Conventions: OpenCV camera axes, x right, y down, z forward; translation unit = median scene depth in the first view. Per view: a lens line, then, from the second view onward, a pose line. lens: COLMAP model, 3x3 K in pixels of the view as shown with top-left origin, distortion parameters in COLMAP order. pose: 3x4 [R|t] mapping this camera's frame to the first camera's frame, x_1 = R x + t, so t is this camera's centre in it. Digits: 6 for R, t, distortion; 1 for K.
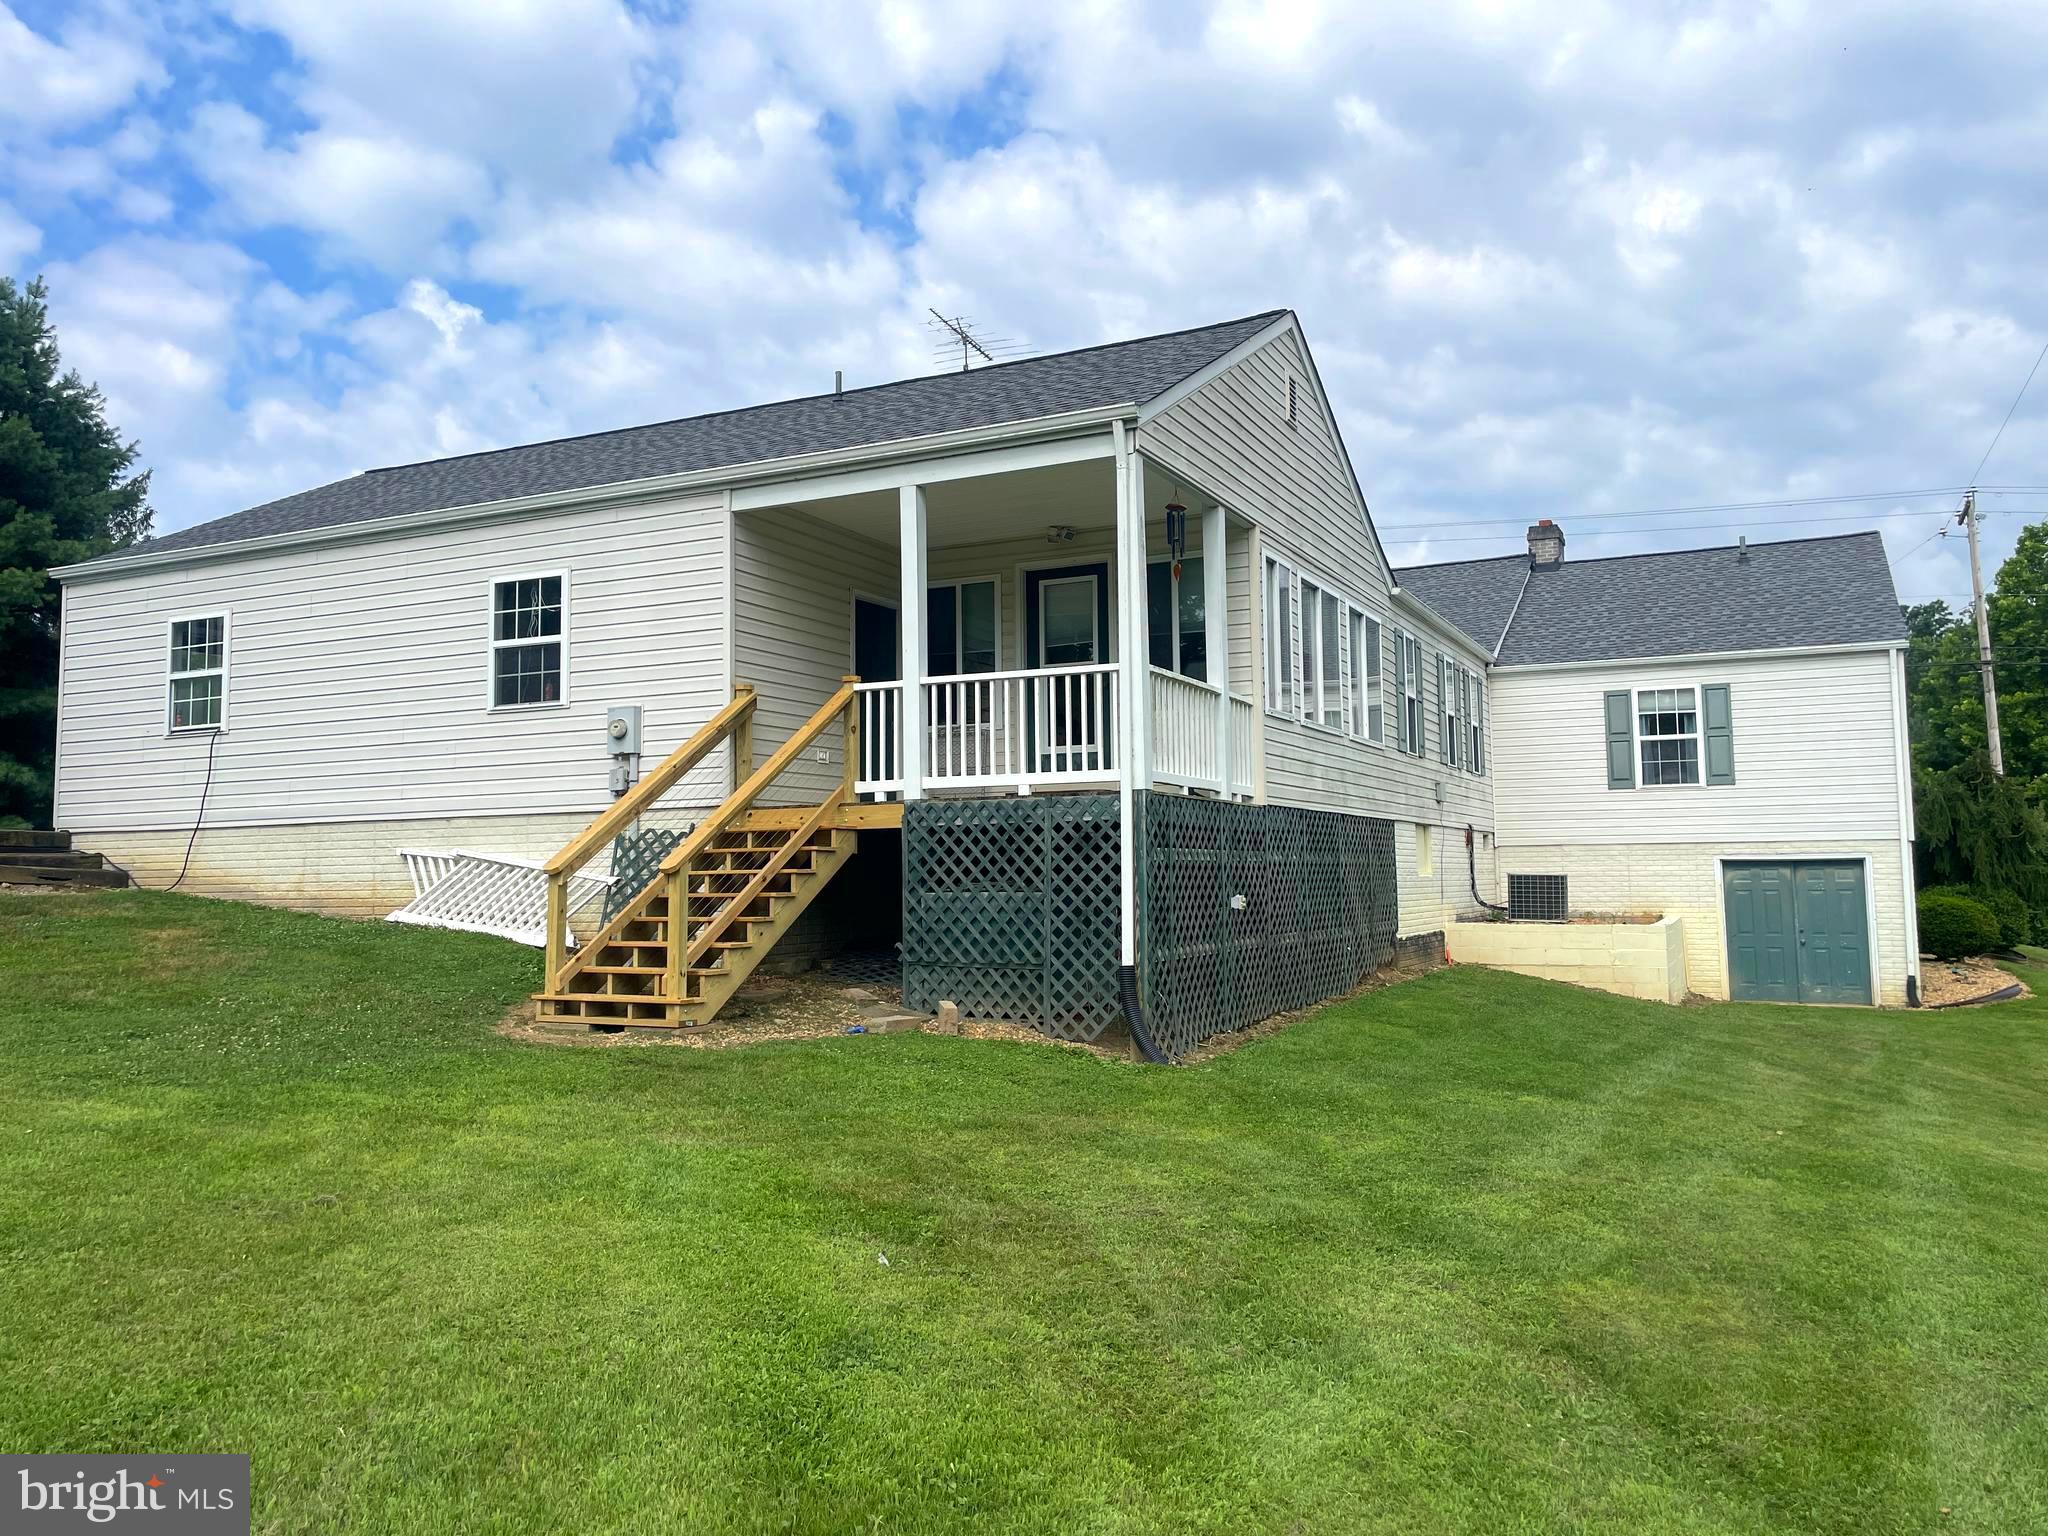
lens RADIAL K [[1567.6, 0, 1019.9], [0, 1567.6, 764.7], [0, 0, 1]] dist [0.060597, -0.076697]
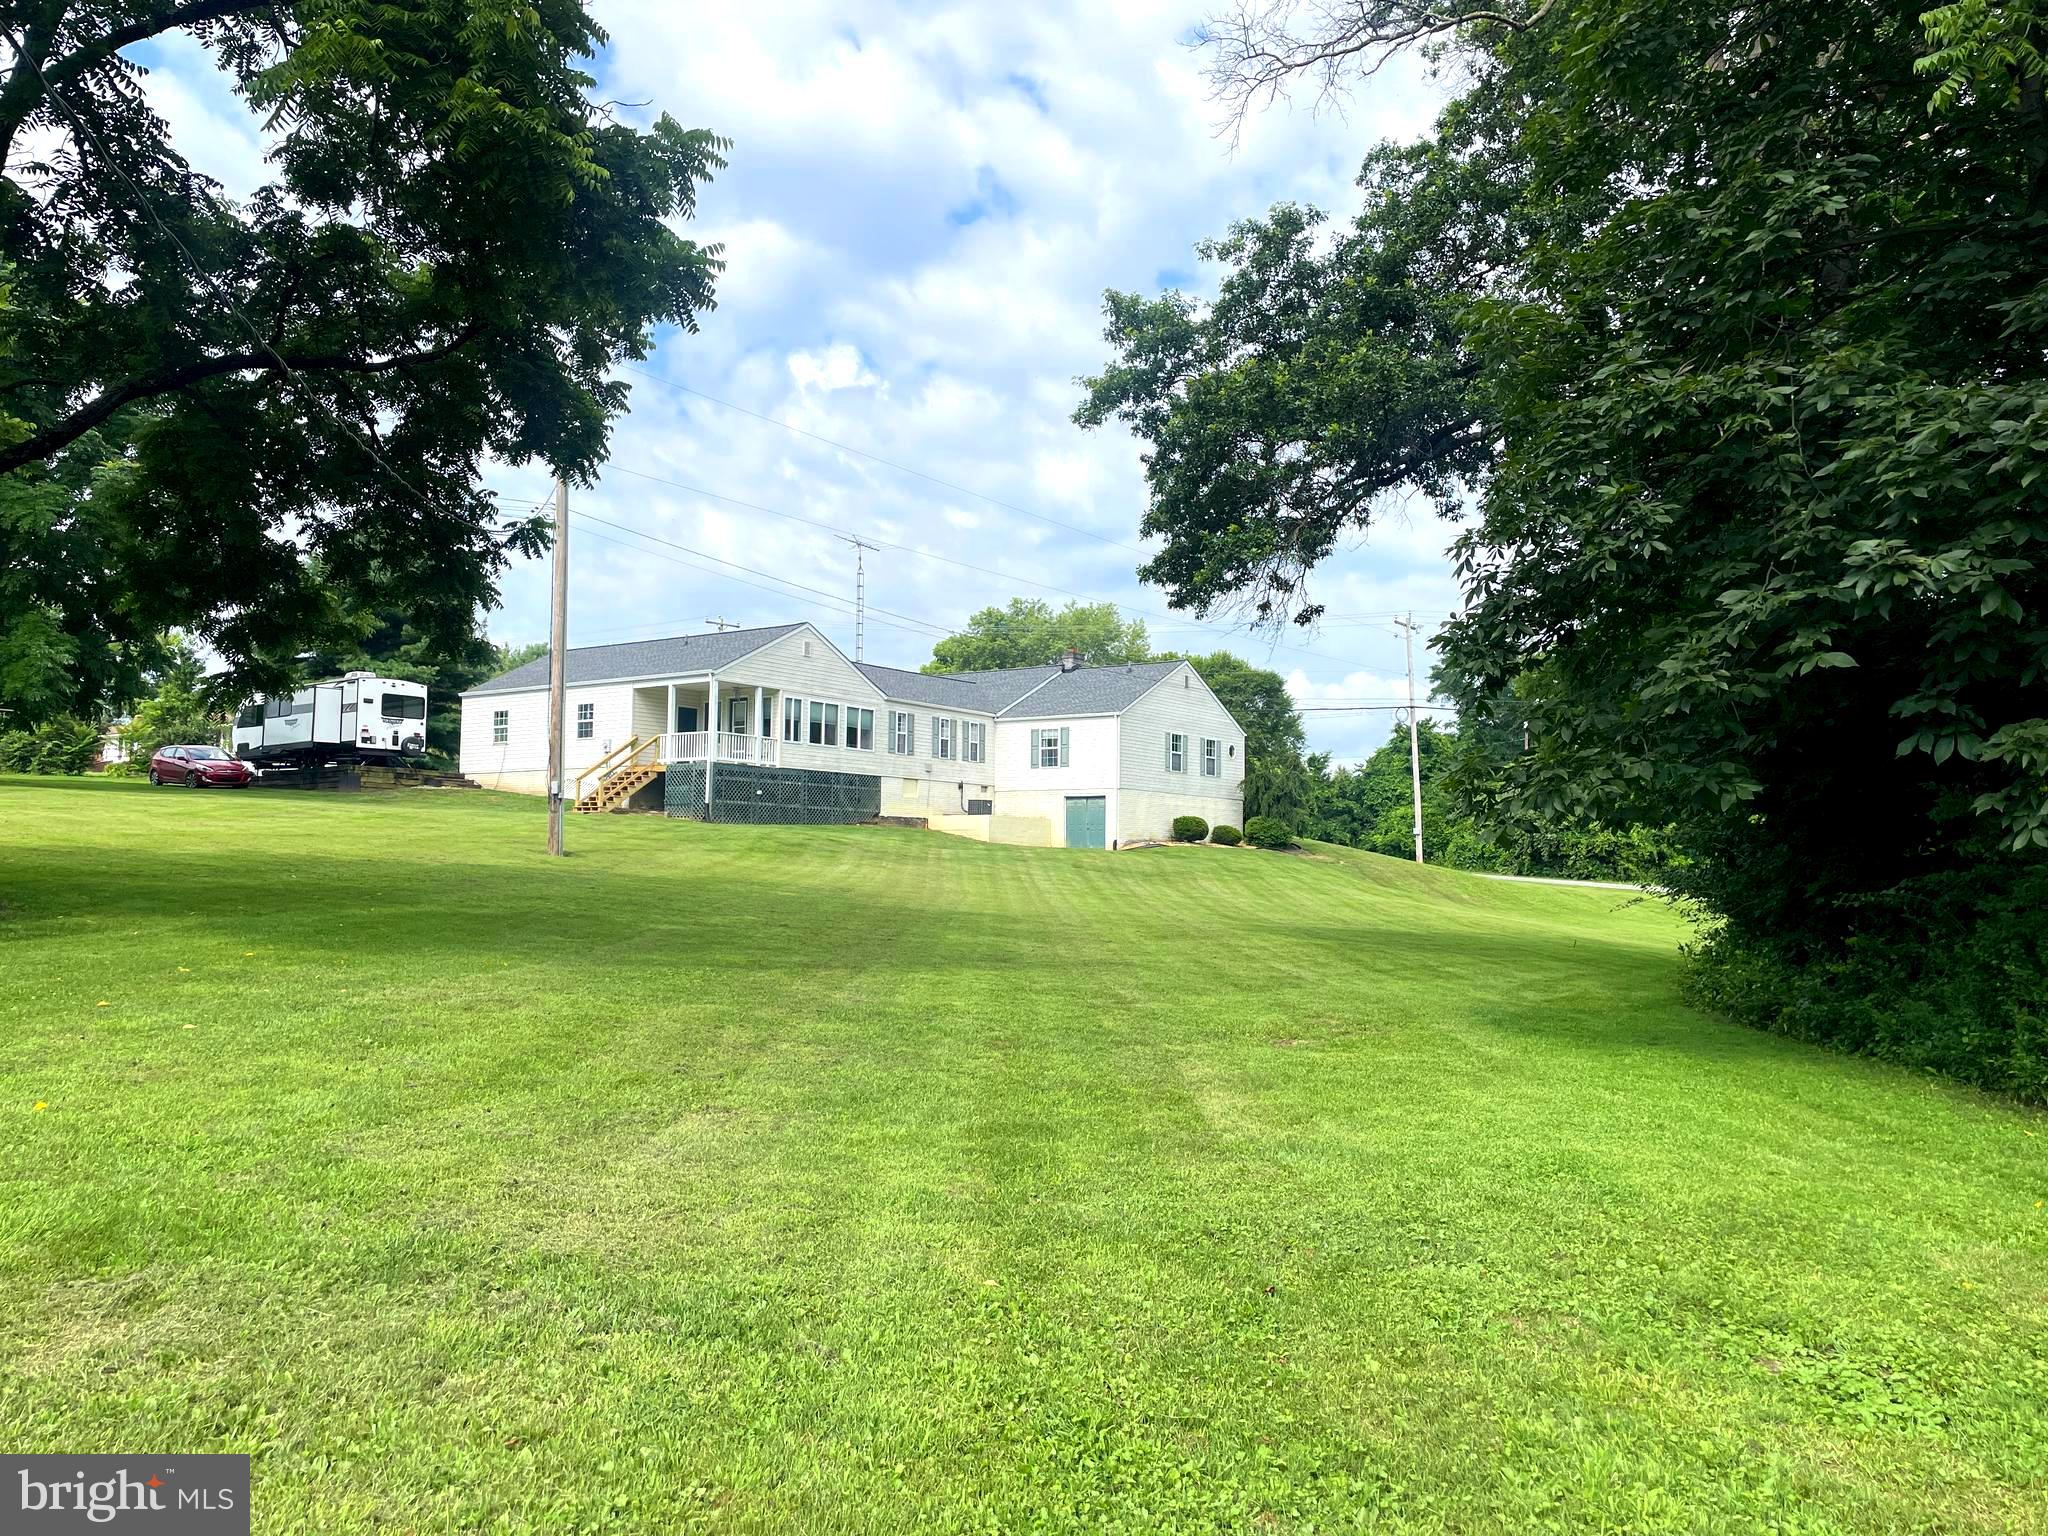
lens RADIAL K [[1567.6, 0, 1026.8], [0, 1567.6, 767.8], [0, 0, 1]] dist [0.060597, -0.076697]
pose [[0.987972, 0.012320, -0.154140, 1.247868], [-0.011192, 0.999904, 0.008179, -0.009832], [0.154226, -0.006355, 0.988015, -2.421365]]
